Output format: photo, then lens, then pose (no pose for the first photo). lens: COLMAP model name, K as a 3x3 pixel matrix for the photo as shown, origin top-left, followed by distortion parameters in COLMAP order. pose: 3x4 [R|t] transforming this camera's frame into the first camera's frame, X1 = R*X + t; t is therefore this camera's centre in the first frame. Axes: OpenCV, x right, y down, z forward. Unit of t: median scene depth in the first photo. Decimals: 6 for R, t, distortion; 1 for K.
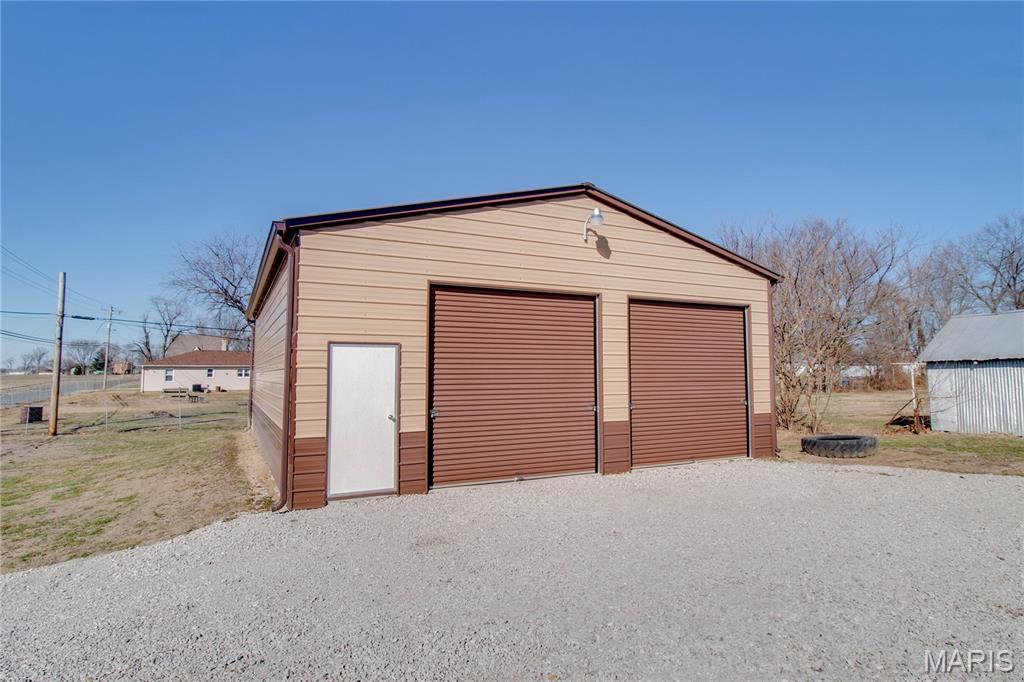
lens RADIAL K [[564.8, 0, 516.5], [0, 564.8, 332.4], [0, 0, 1]] dist [0.000746, -0.000361]
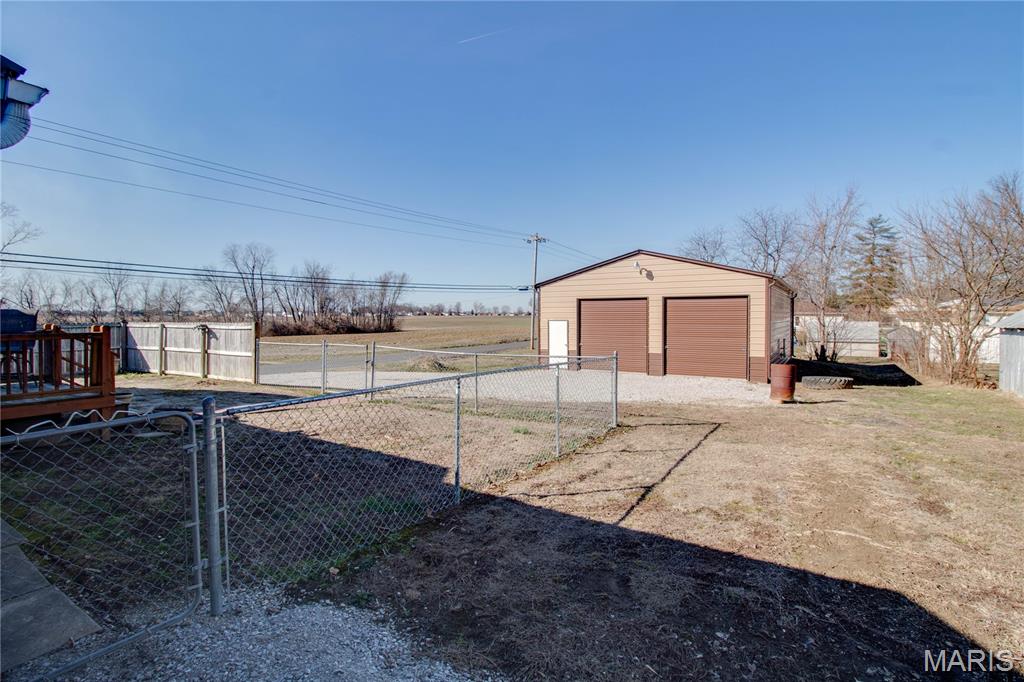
lens RADIAL K [[497.3, 0, 524.0], [0, 497.3, 328.3], [0, 0, 1]] dist [0.000121, -0.011181]
pose [[0.514145, 0.024108, -0.857364, 1.606317], [0.063393, 0.995803, 0.066017, -0.105638], [0.855357, -0.088293, 0.510459, -0.454996]]
